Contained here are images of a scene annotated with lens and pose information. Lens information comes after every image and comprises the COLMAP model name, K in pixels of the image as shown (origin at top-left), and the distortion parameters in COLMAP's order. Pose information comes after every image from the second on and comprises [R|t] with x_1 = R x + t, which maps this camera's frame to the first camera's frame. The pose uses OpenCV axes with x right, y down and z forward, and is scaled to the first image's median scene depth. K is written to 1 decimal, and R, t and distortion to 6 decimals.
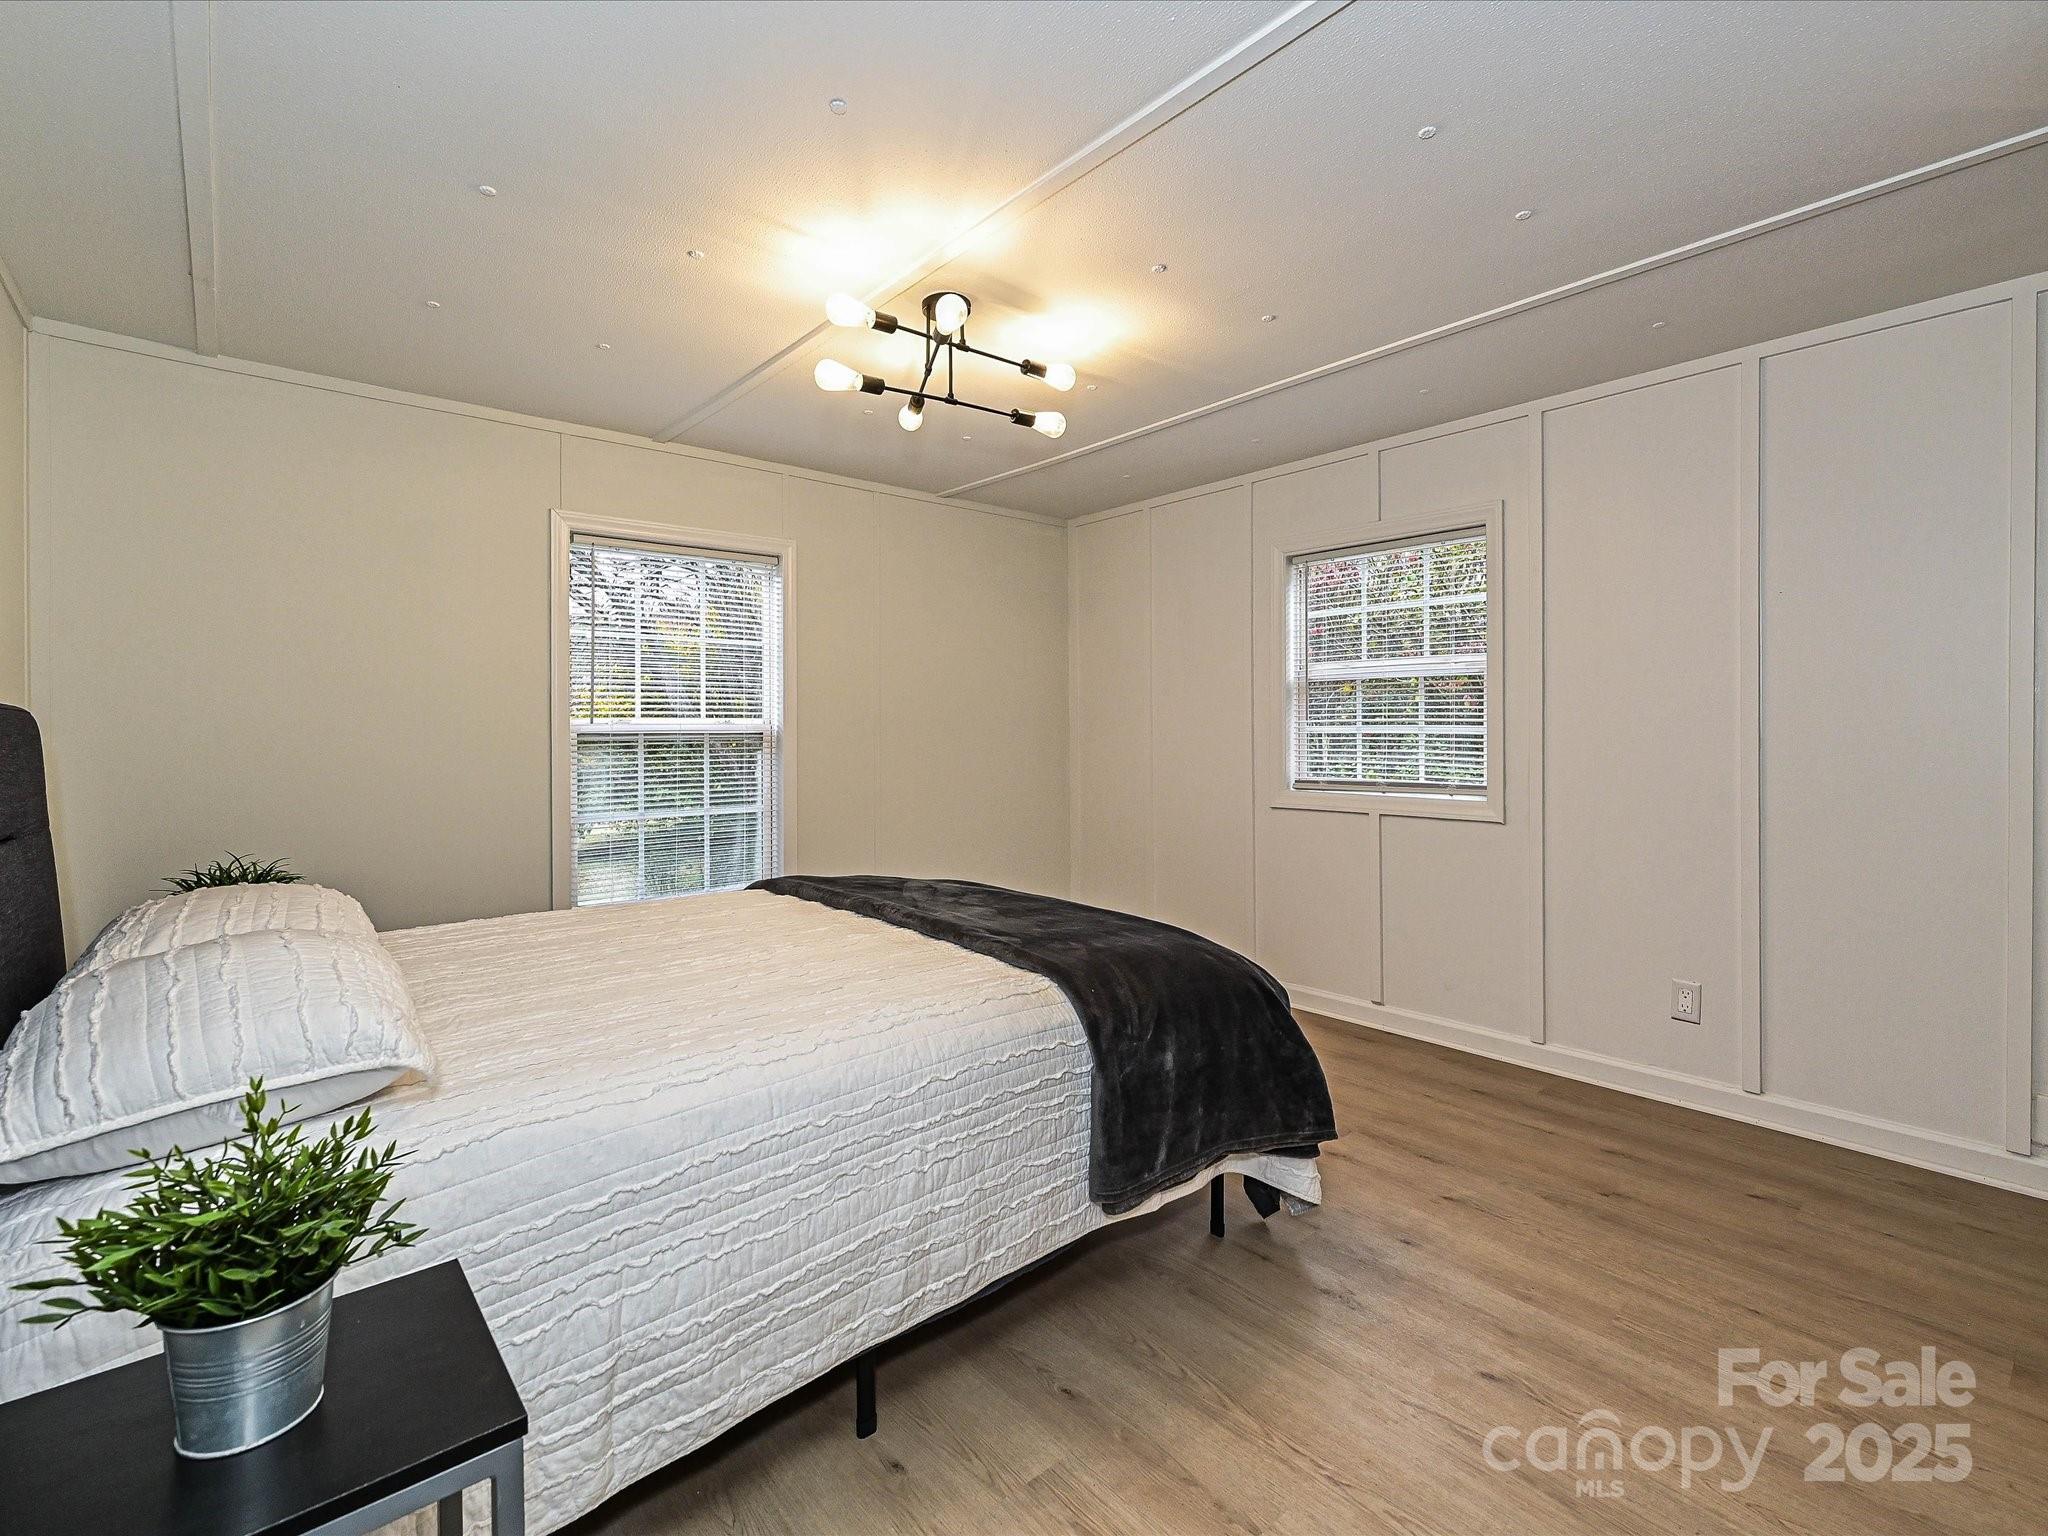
lens RADIAL K [[917.8, 0, 1016.2], [0, 917.8, 771.4], [0, 0, 1]] dist [0.000031, 0.000162]
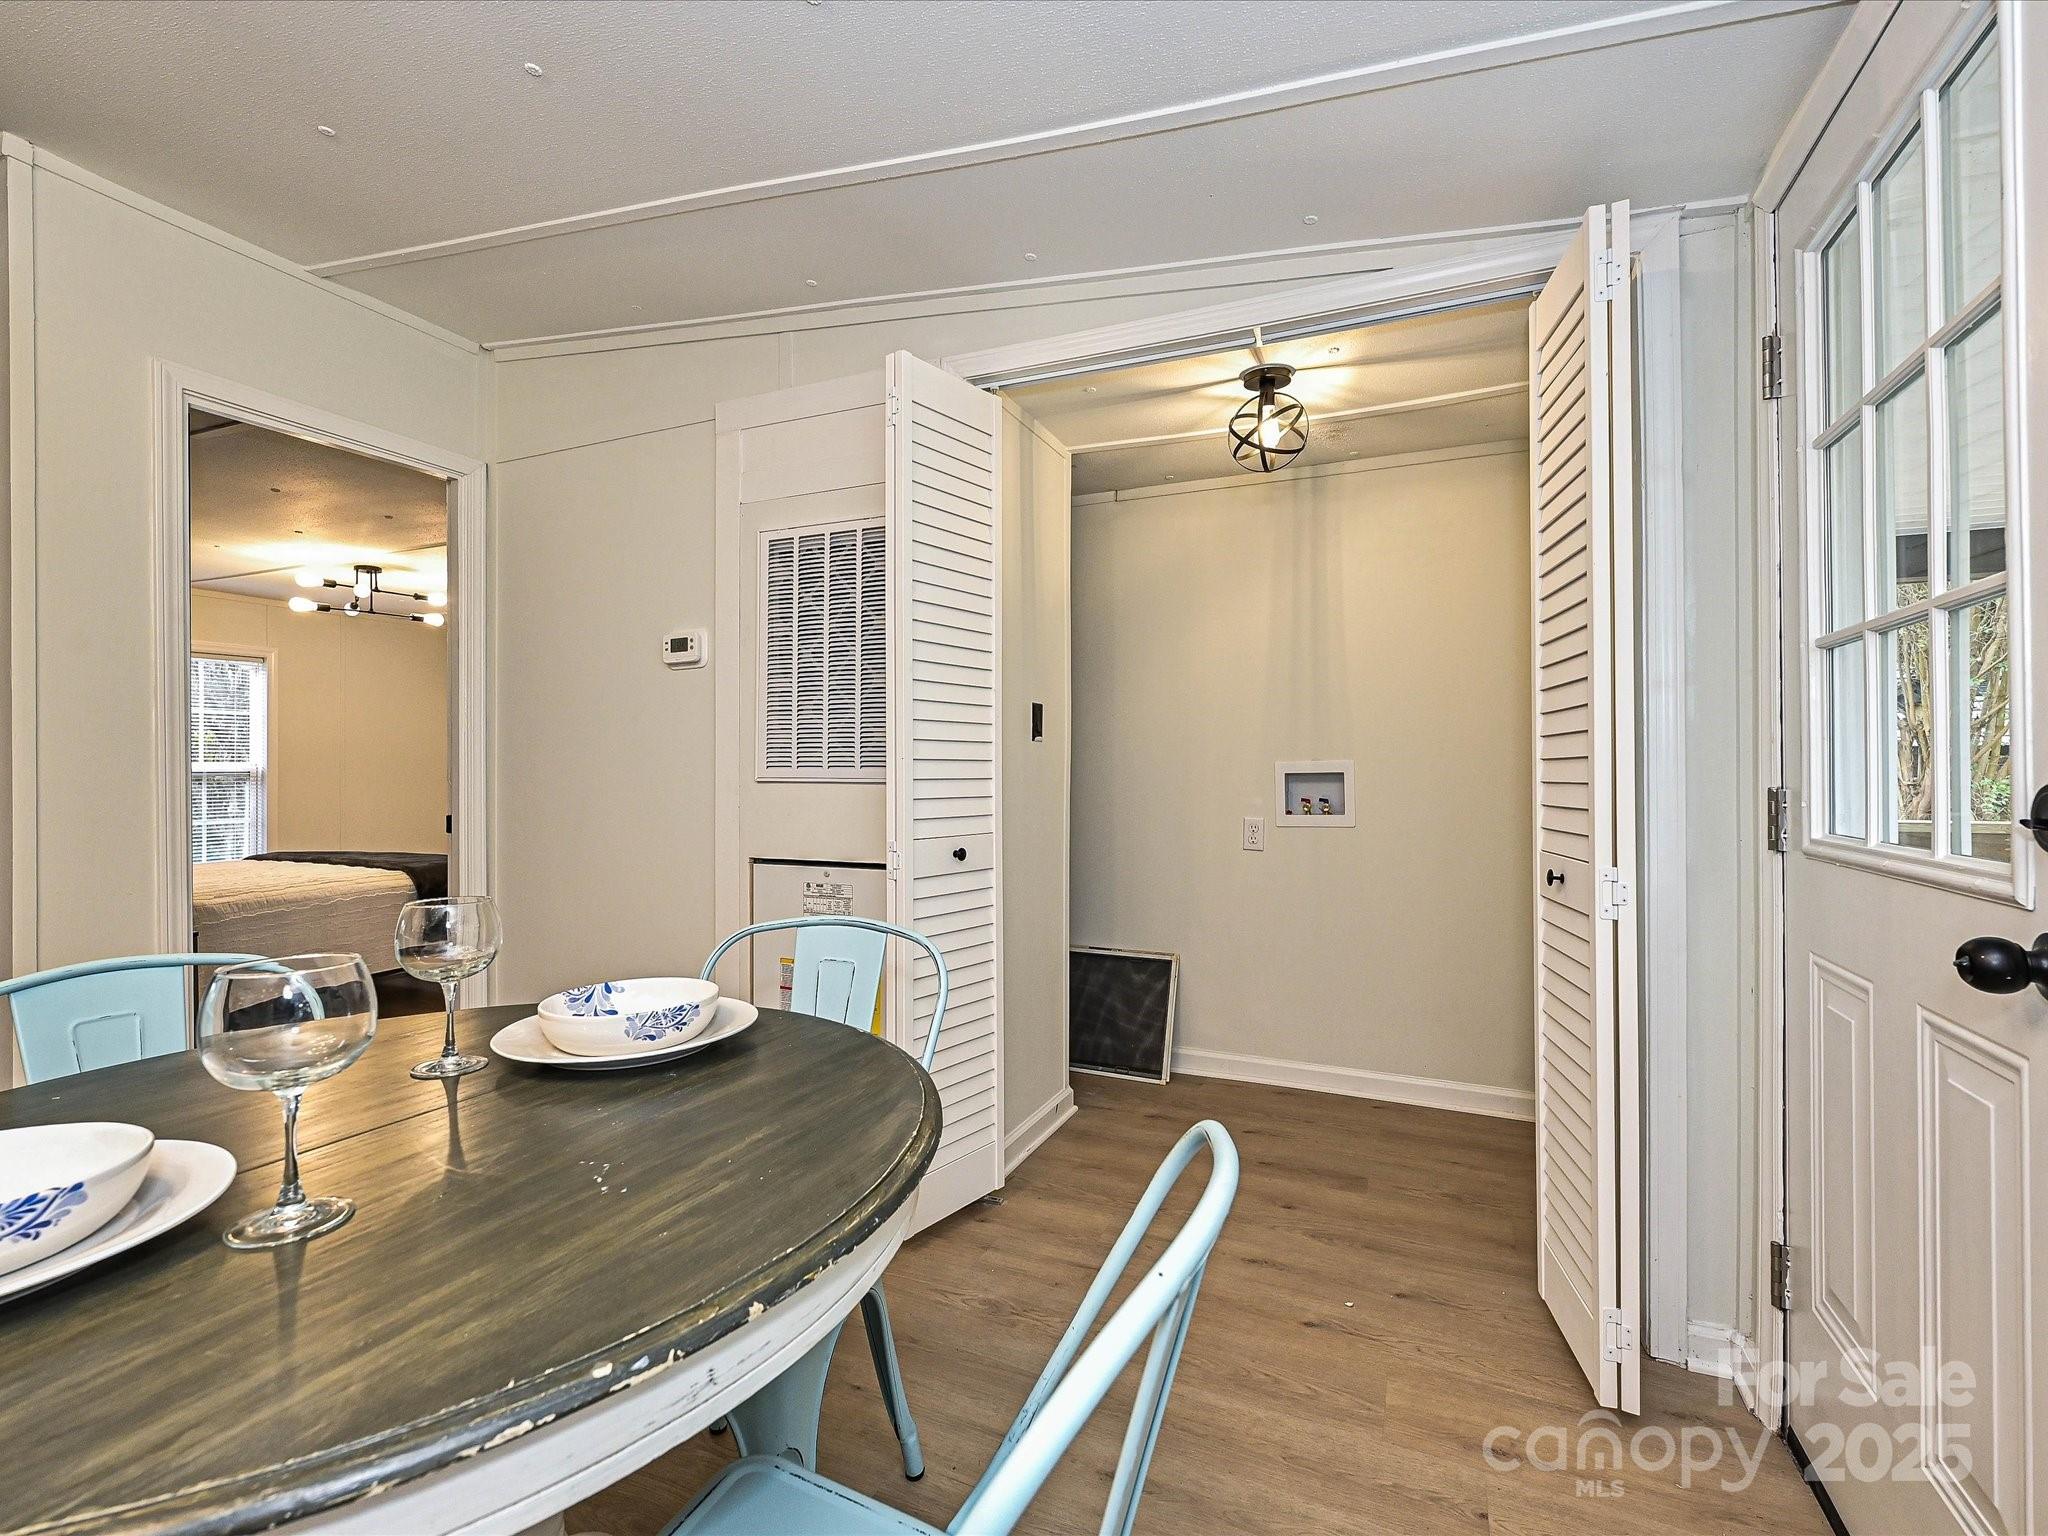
lens RADIAL K [[917.8, 0, 1016.2], [0, 917.8, 771.4], [0, 0, 1]] dist [0.000031, 0.000162]
pose [[0.904550, 0.002155, 0.426363, 0.297442], [0.016467, 0.999065, -0.039984, 0.053739], [-0.426050, 0.043189, 0.903668, -1.211979]]
